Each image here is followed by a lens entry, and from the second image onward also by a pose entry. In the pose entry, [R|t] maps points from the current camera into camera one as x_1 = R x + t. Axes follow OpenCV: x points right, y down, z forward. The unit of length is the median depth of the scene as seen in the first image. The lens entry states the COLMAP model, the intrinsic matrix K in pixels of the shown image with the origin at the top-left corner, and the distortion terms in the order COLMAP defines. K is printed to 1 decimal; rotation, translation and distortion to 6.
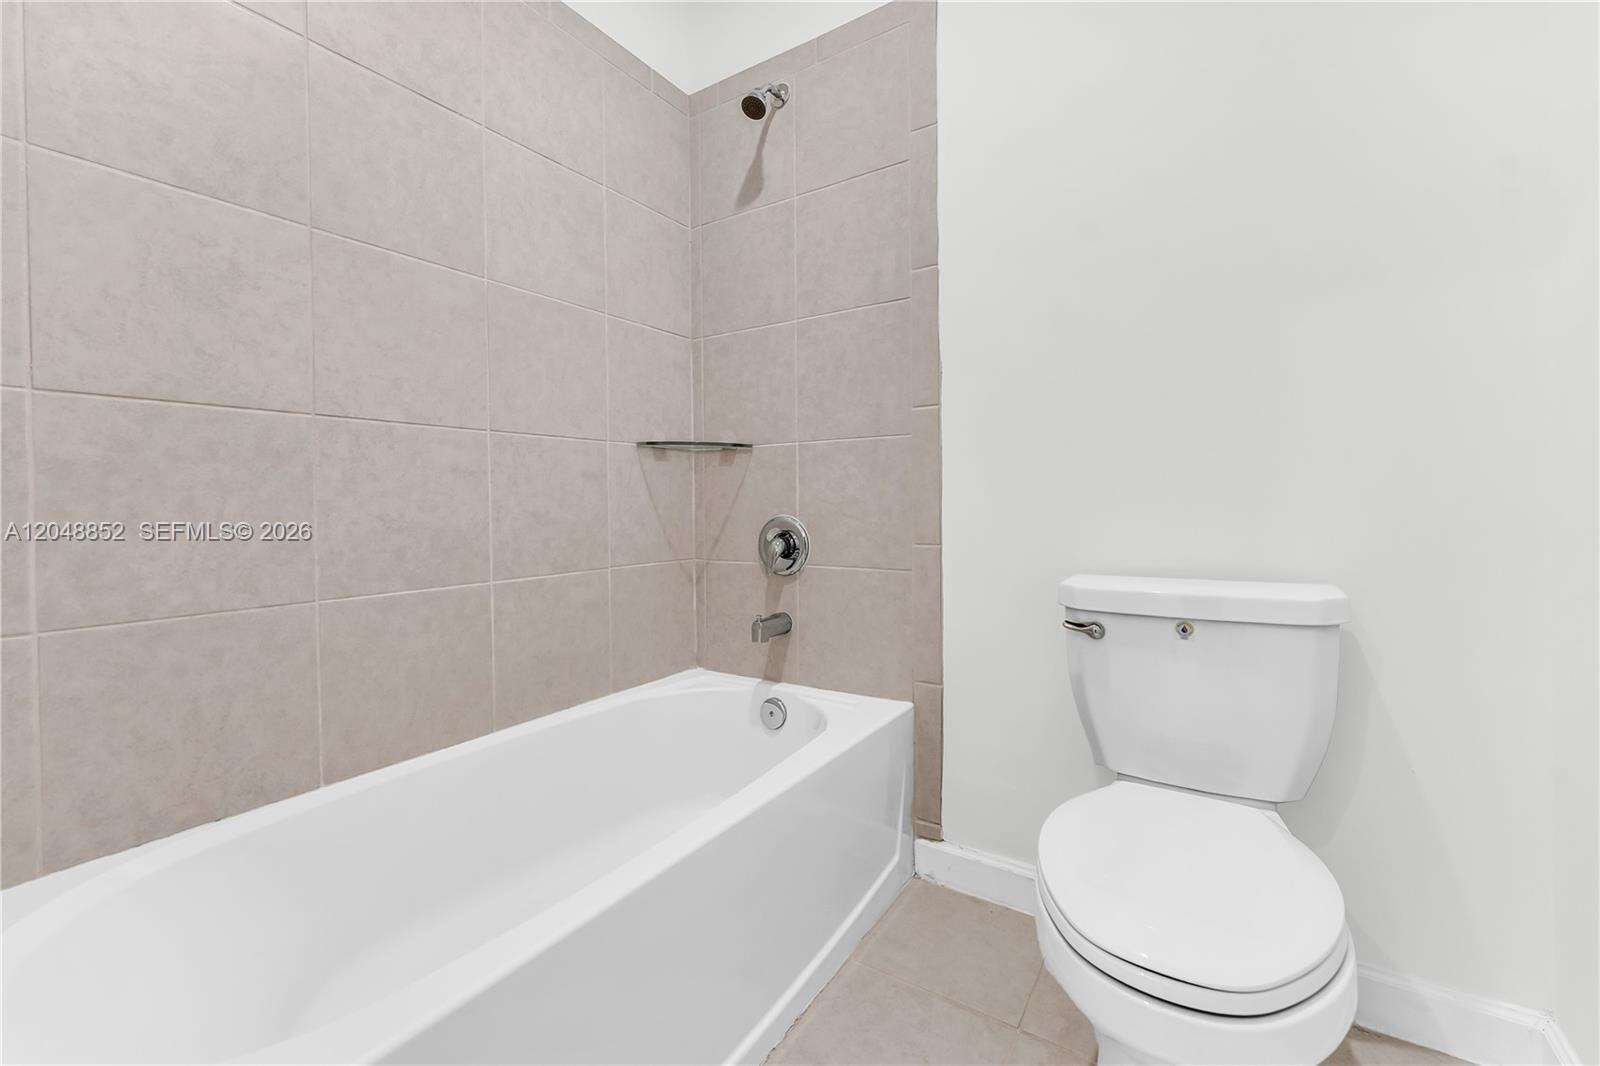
lens RADIAL K [[654.0, 0, 800.3], [0, 654.0, 511.4], [0, 0, 1]] dist [0.001722, 0.000103]
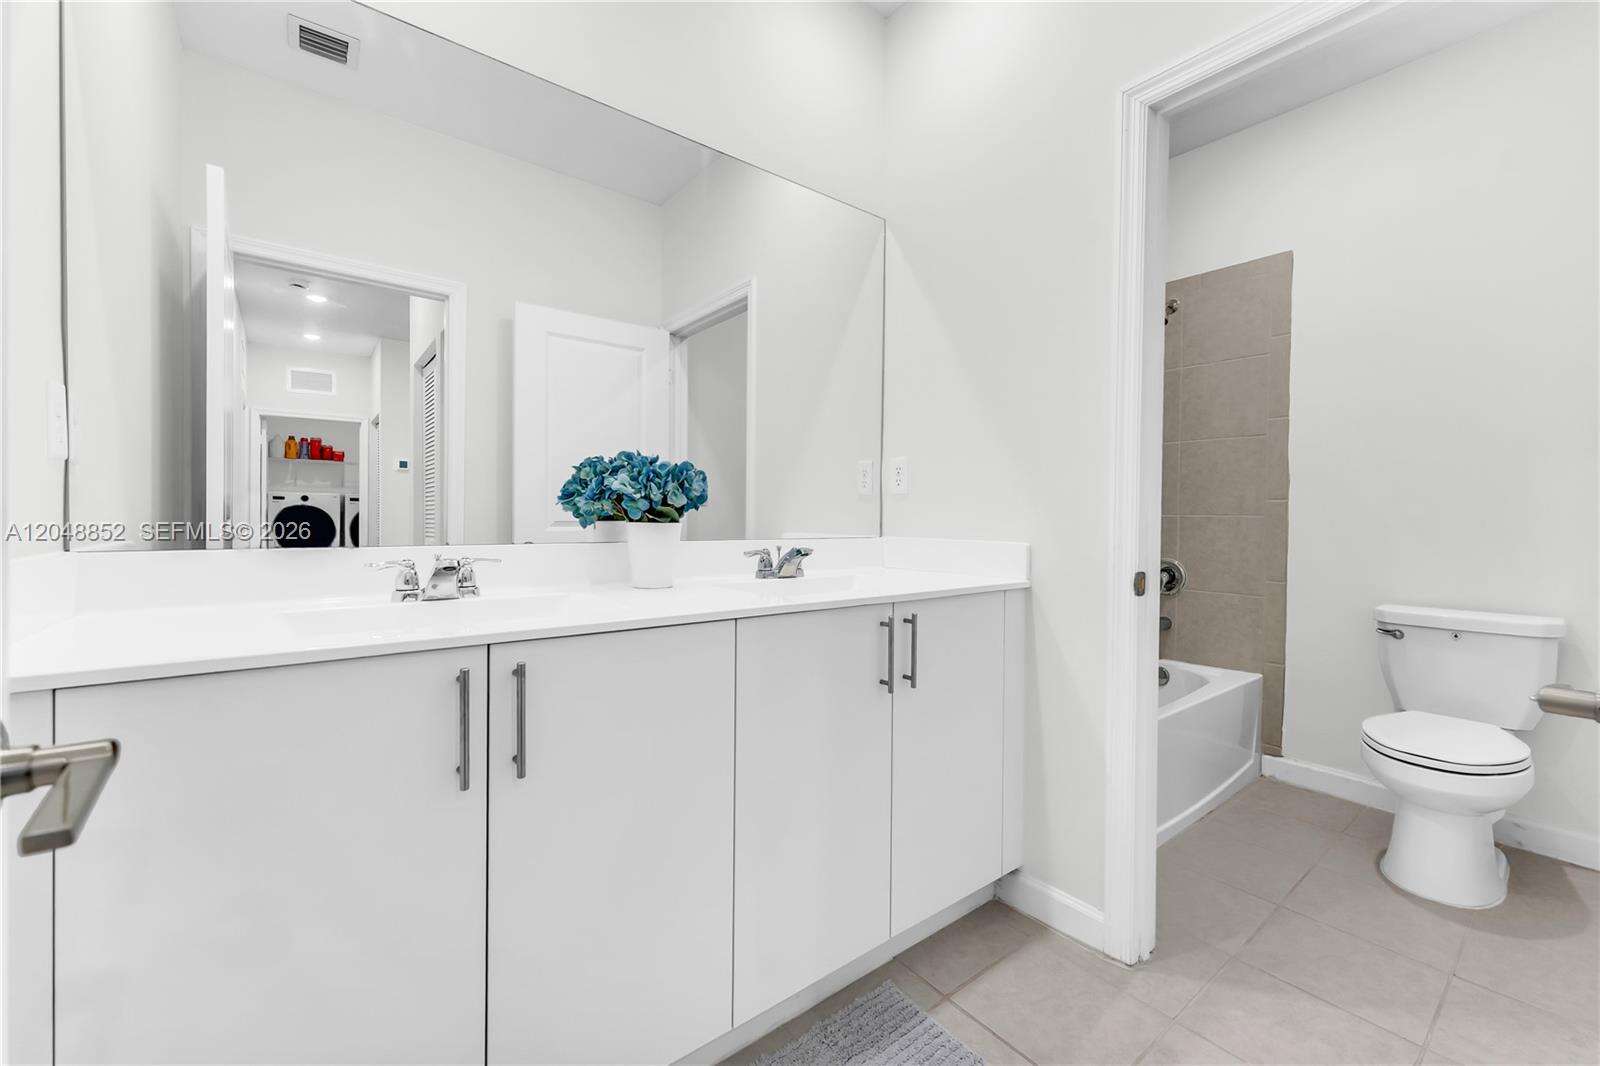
lens RADIAL K [[640.2, 0, 796.4], [0, 640.2, 534.4], [0, 0, 1]] dist [0.000875, -0.000315]
pose [[0.938230, 0.014413, -0.345711, -0.403133], [-0.005922, 0.999655, 0.025606, -0.106466], [0.345961, -0.021977, 0.937991, -0.988581]]
